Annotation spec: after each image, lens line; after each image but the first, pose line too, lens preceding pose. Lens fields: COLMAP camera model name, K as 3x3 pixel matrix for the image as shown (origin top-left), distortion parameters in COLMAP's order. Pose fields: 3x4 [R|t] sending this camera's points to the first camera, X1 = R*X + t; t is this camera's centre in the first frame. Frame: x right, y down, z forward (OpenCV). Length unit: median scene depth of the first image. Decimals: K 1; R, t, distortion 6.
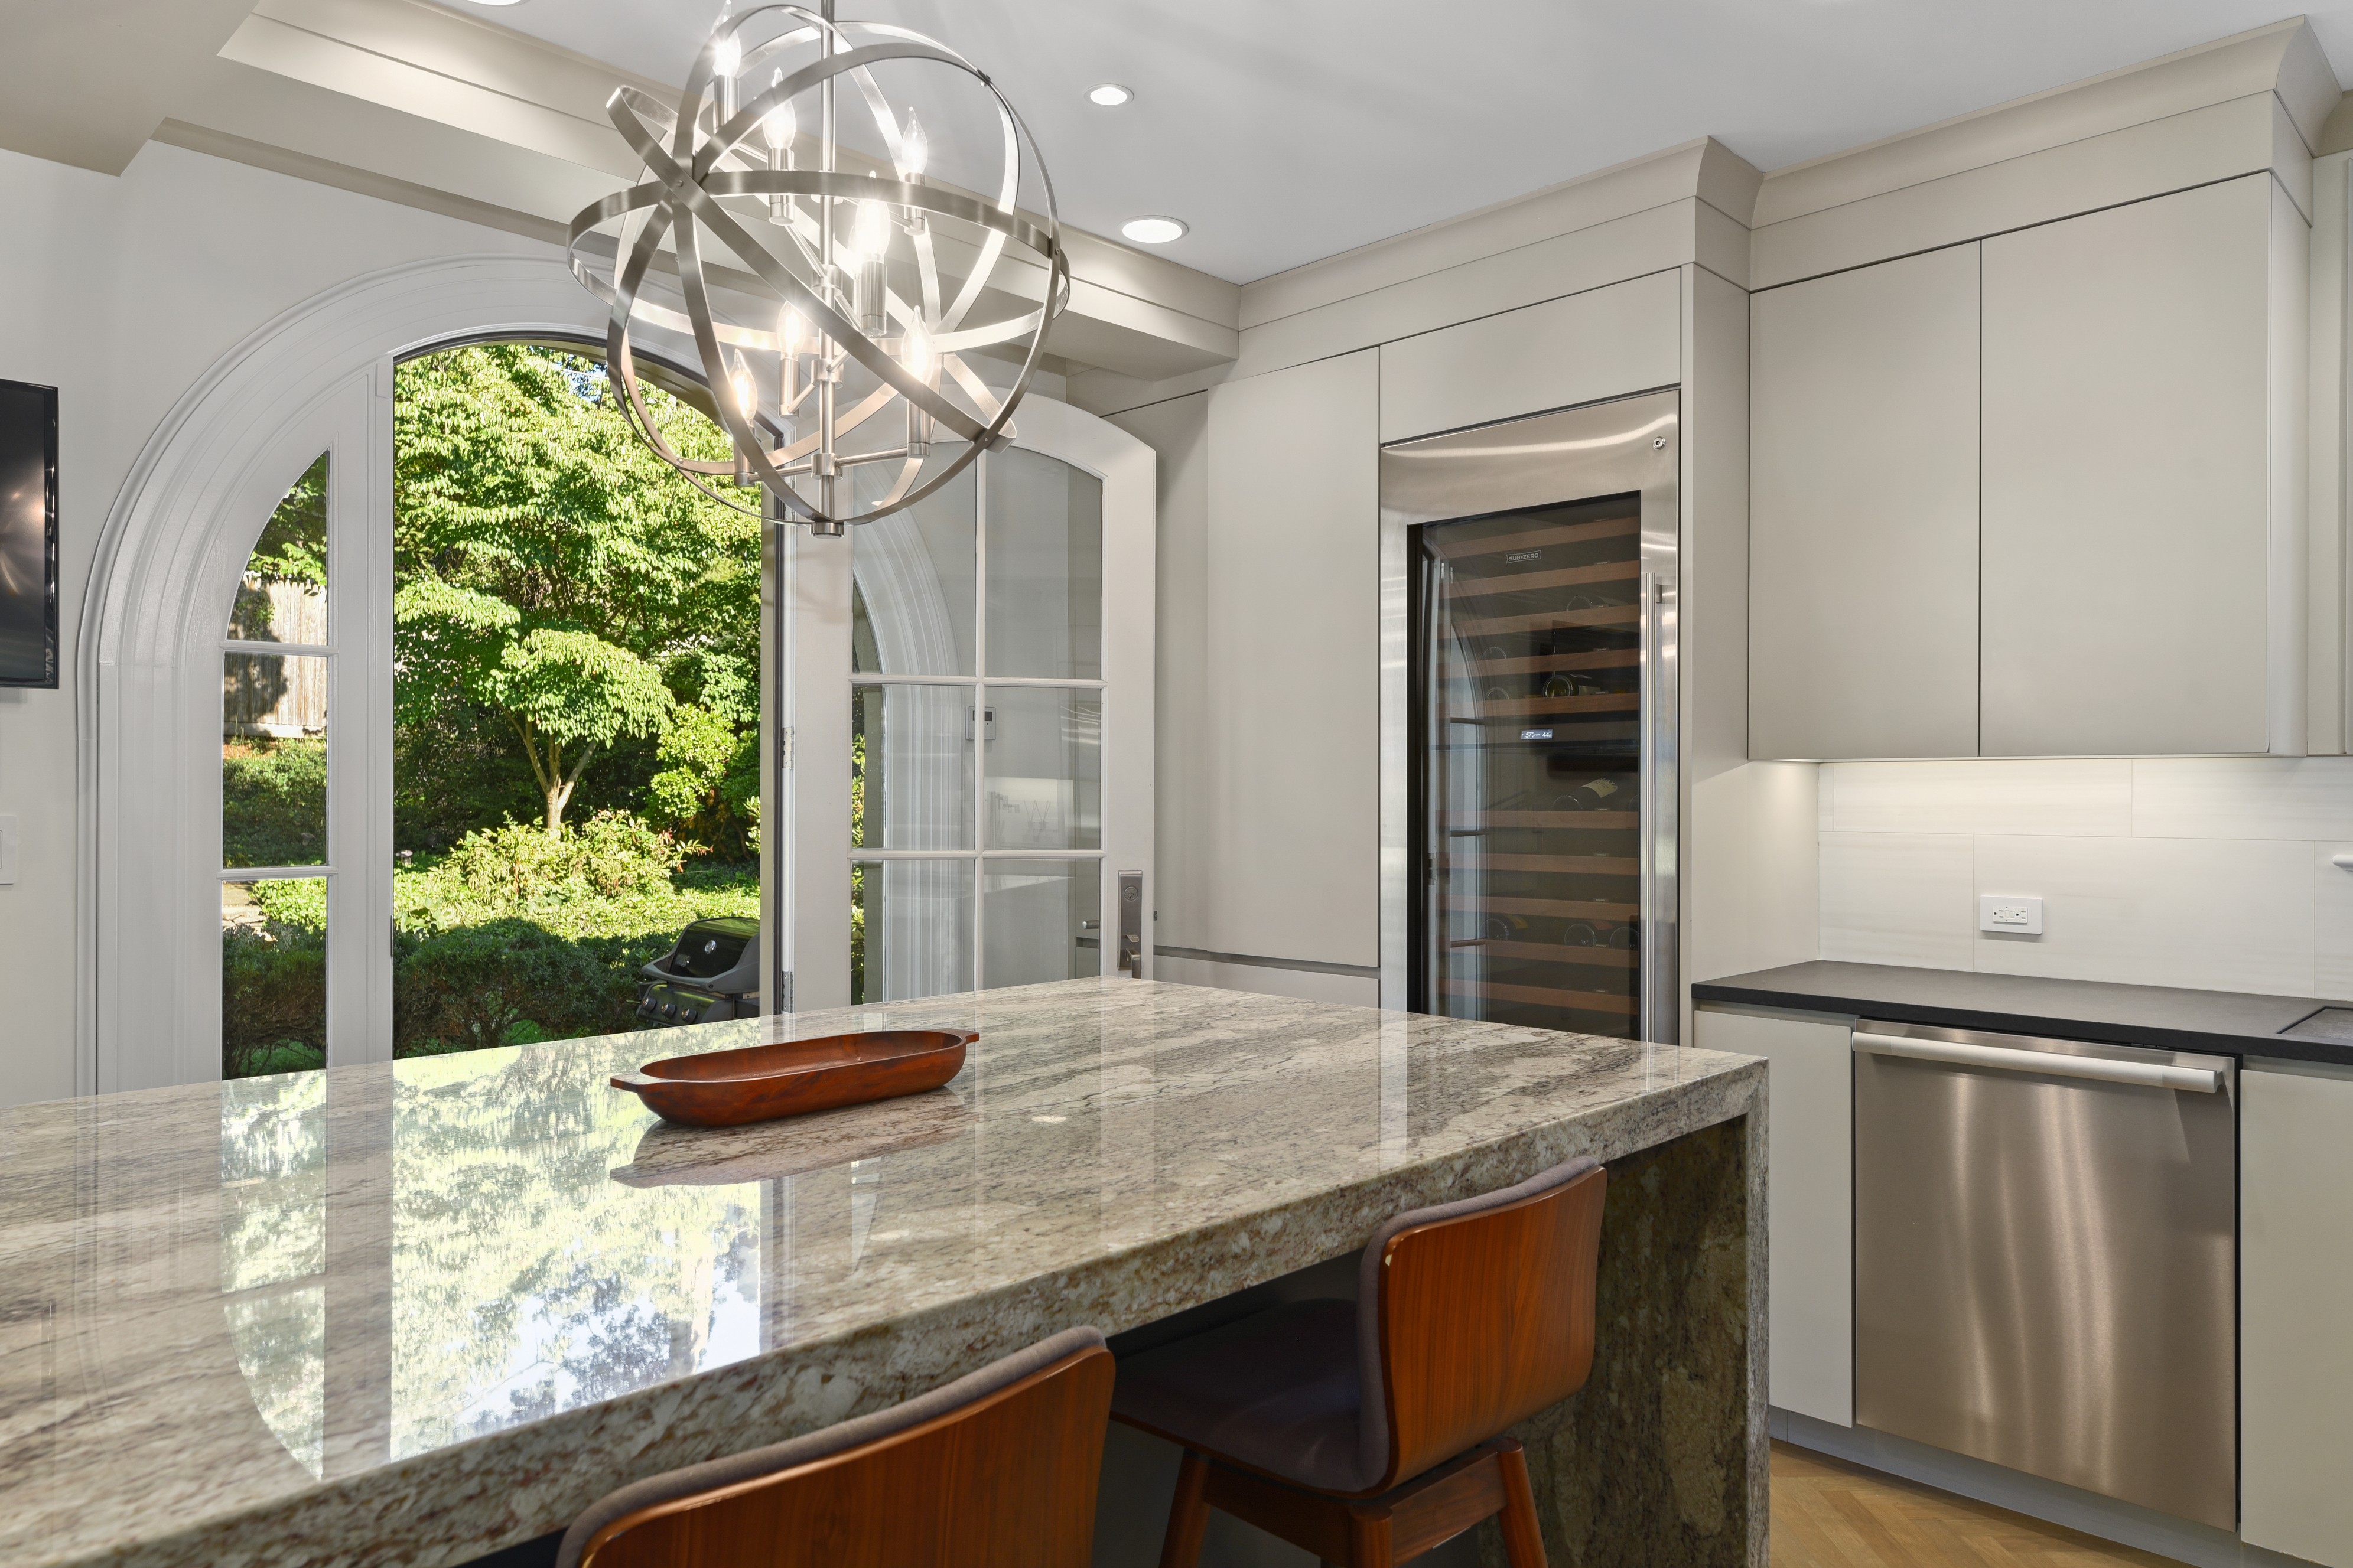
lens RADIAL K [[1541.4, 0, 1185.8], [0, 1541.4, 786.7], [0, 0, 1]] dist [0.010046, 0.008527]
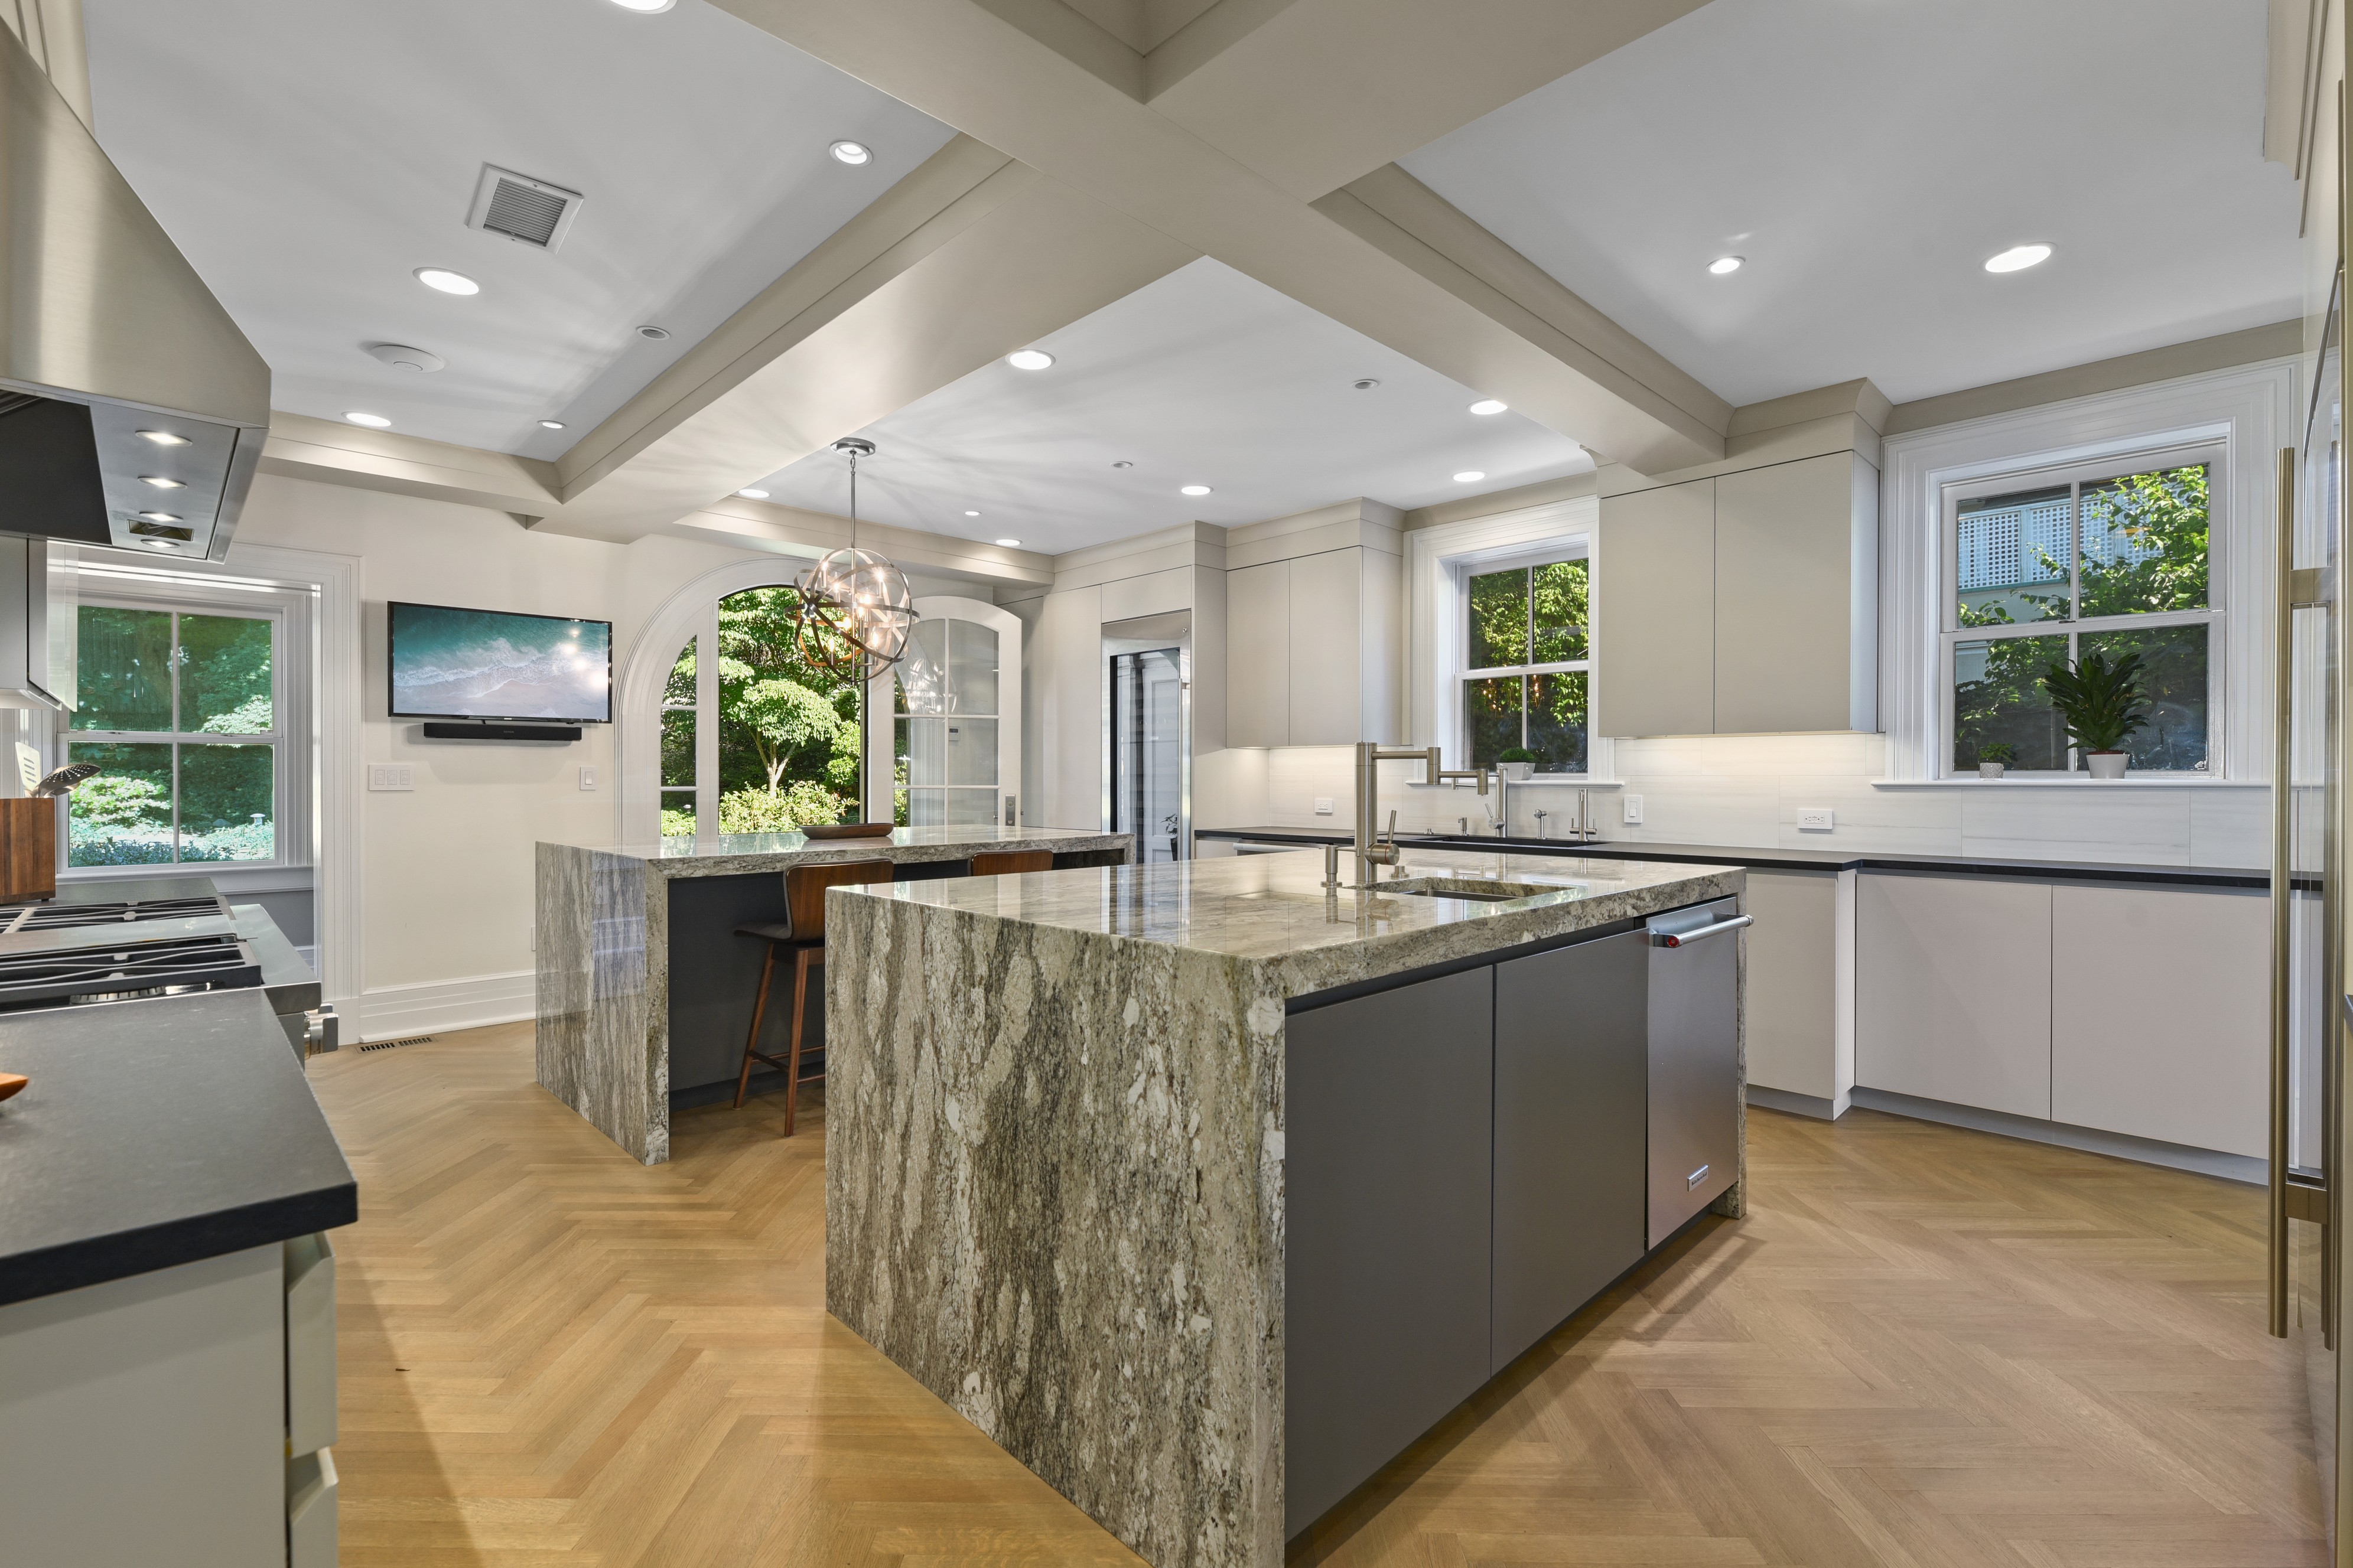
lens RADIAL K [[1063.7, 0, 1181.6], [0, 1063.7, 781.3], [0, 0, 1]] dist [0.005863, -0.000663]
pose [[0.999819, -0.000809, -0.019020, 0.087862], [0.000950, 0.999972, 0.007387, 0.007266], [0.019014, -0.007404, 0.999792, -0.224339]]
